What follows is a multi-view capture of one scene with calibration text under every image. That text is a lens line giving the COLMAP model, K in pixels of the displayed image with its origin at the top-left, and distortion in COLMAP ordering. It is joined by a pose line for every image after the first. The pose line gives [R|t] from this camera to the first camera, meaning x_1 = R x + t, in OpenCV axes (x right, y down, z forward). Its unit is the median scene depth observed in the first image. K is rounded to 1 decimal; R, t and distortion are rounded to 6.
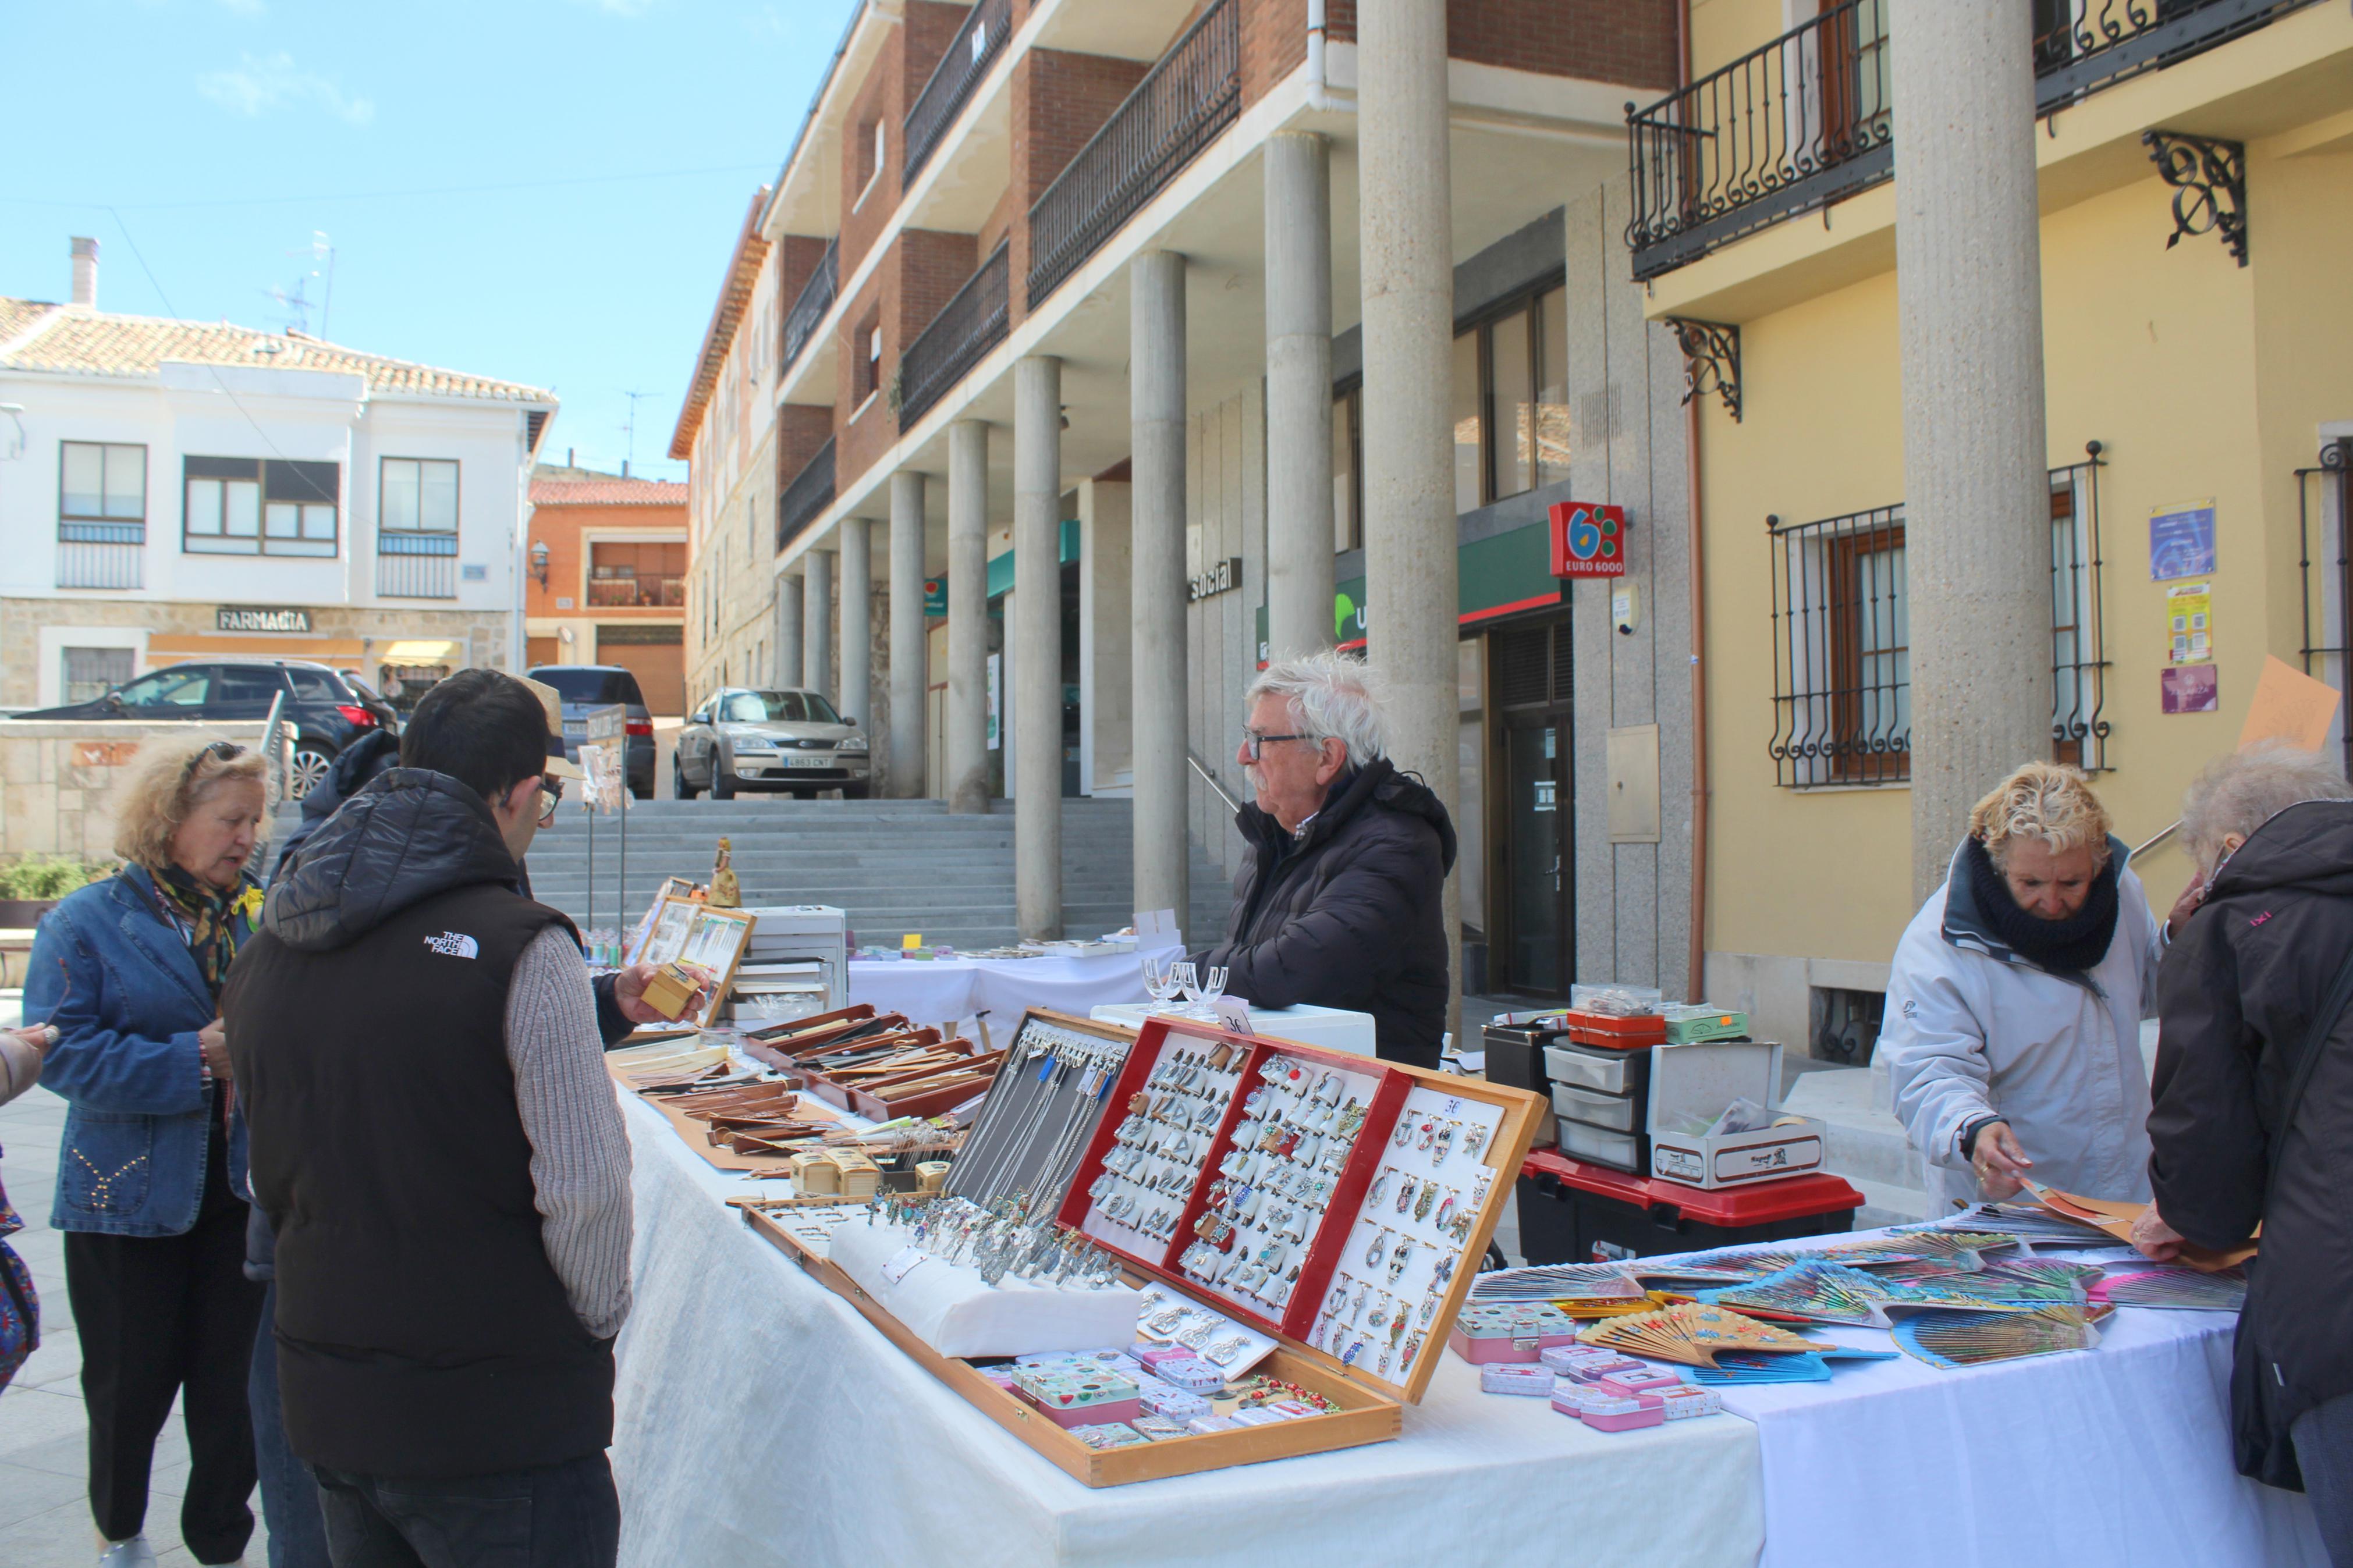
lens RADIAL K [[1968.0, 0, 1163.3], [0, 1968.0, 798.1], [0, 0, 1]] dist [-0.171079, 0.162110]
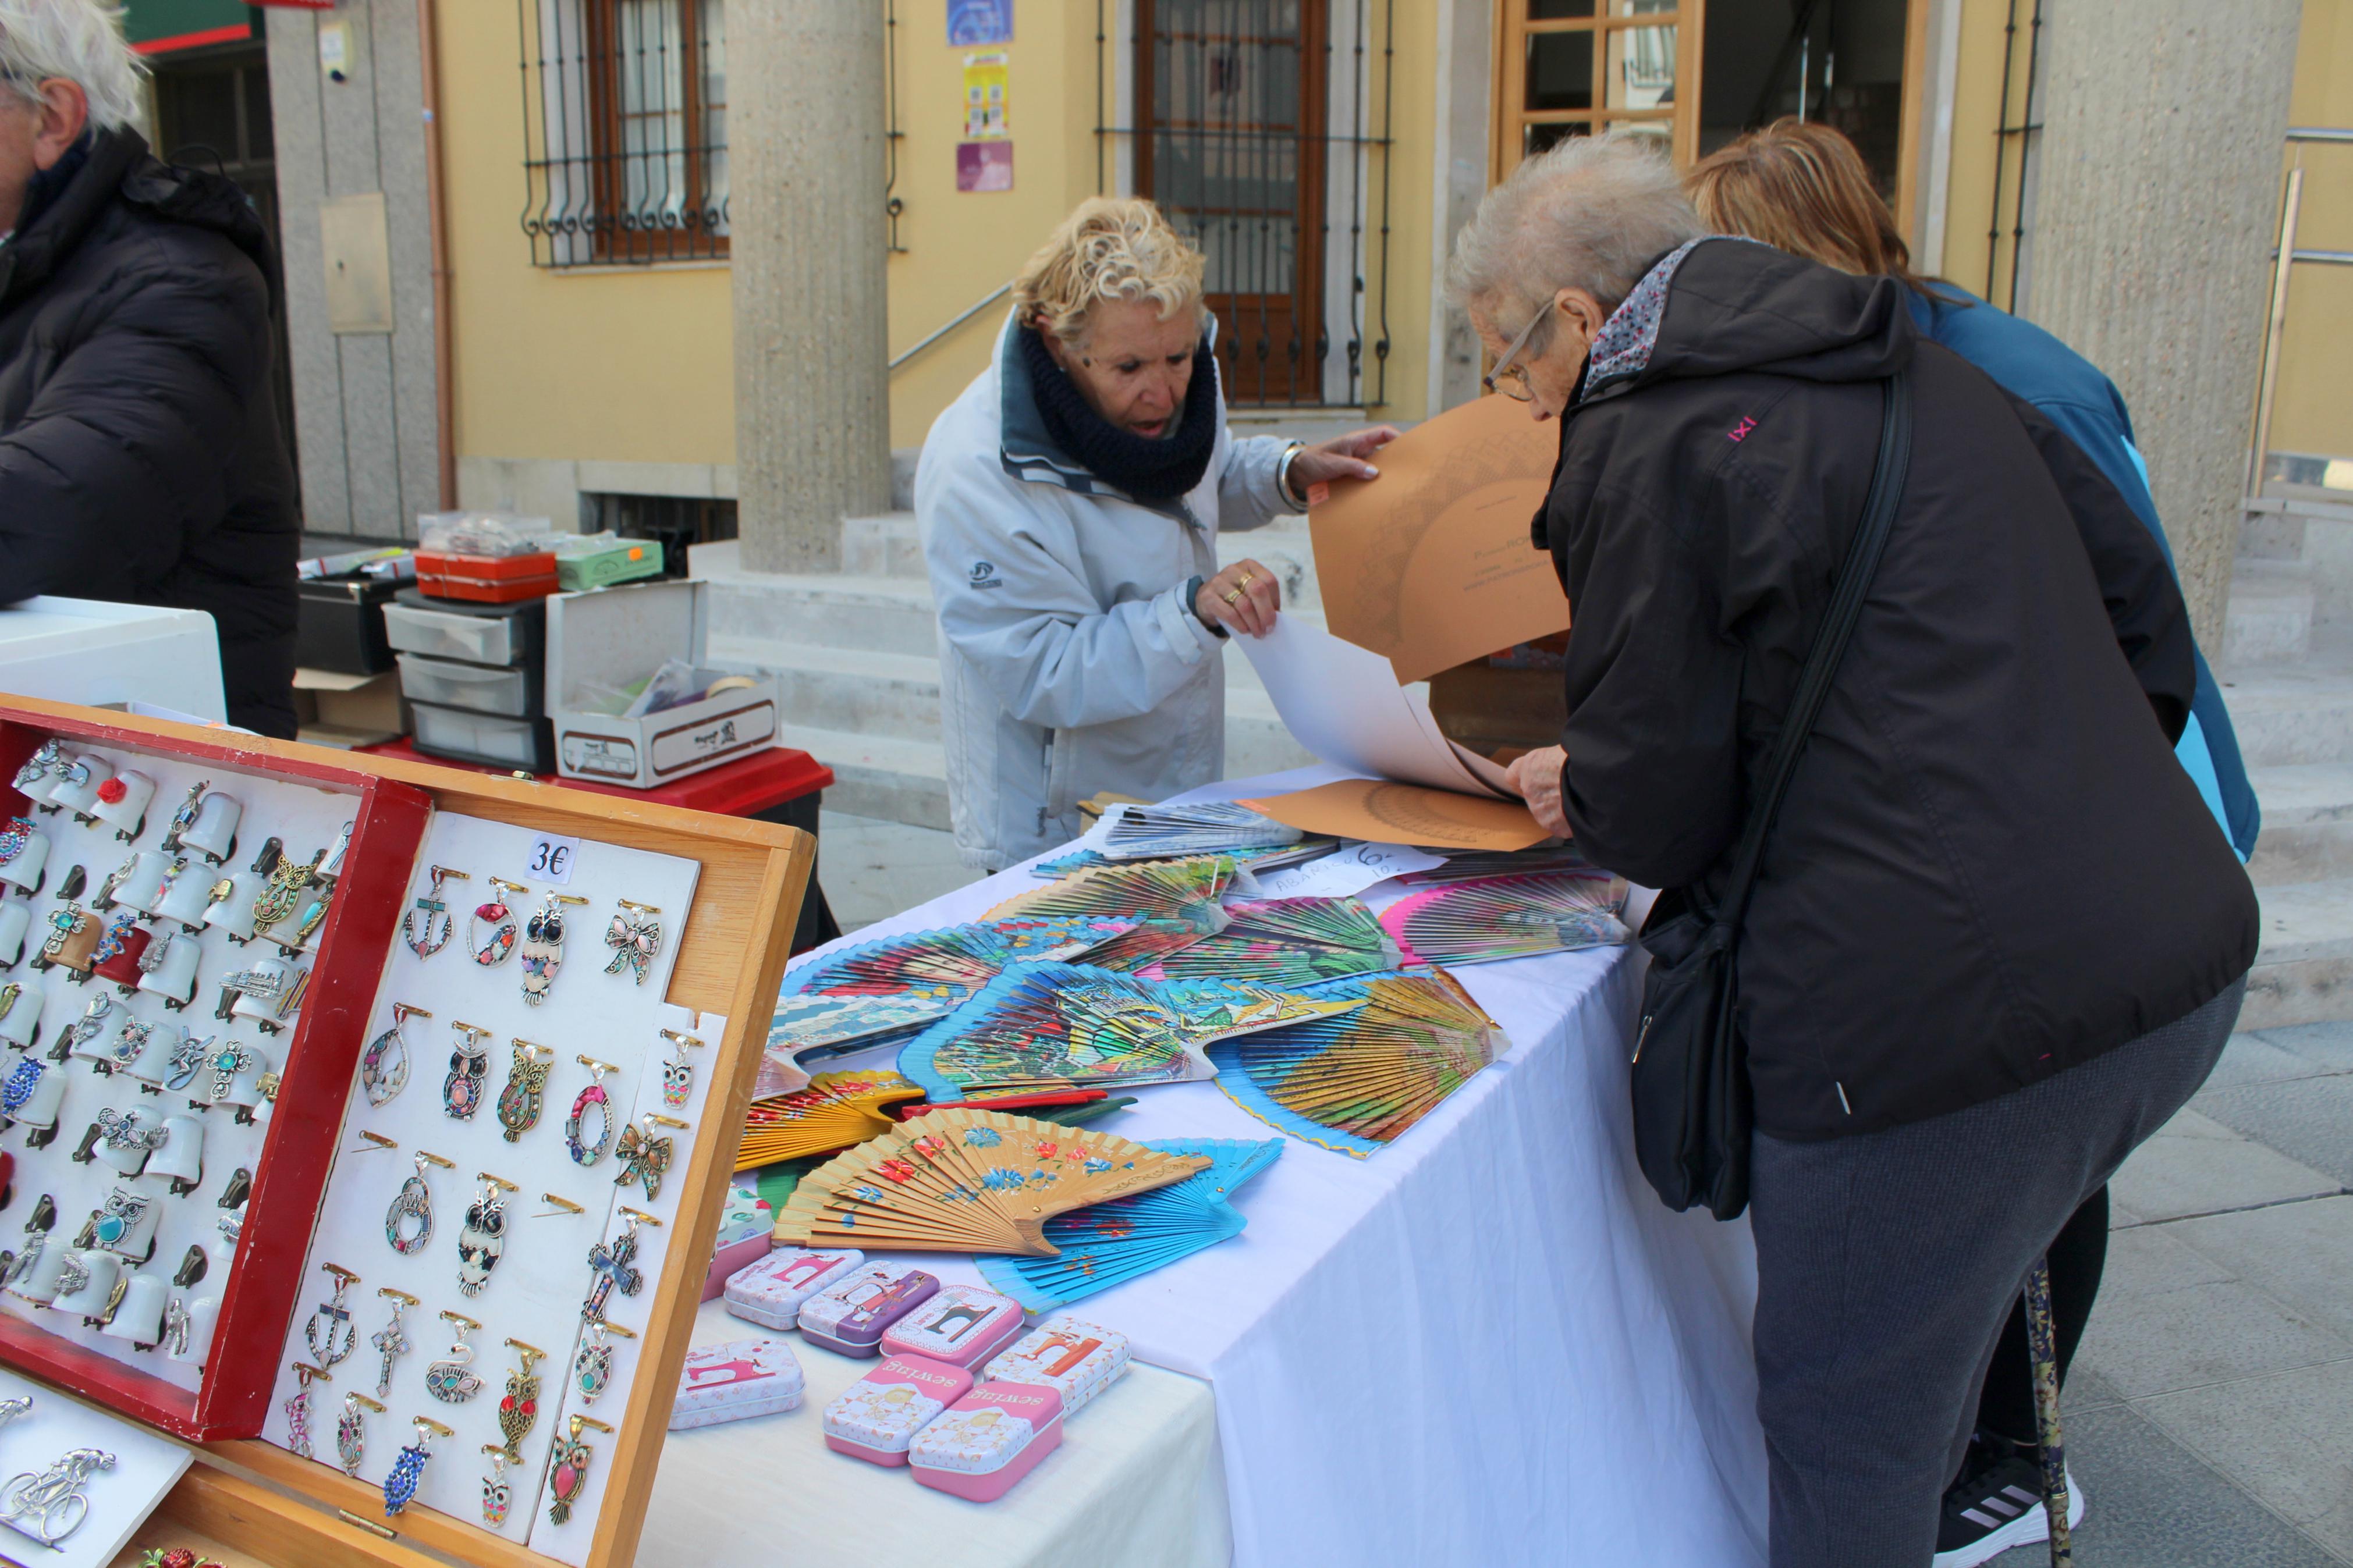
lens RADIAL K [[1968.0, 0, 1163.3], [0, 1968.0, 798.1], [0, 0, 1]] dist [-0.171079, 0.162110]
pose [[0.797951, -0.130728, 0.588374, 0.002703], [-0.023387, 0.968744, 0.246958, 0.017851], [-0.602268, -0.210821, 0.769953, 0.295384]]
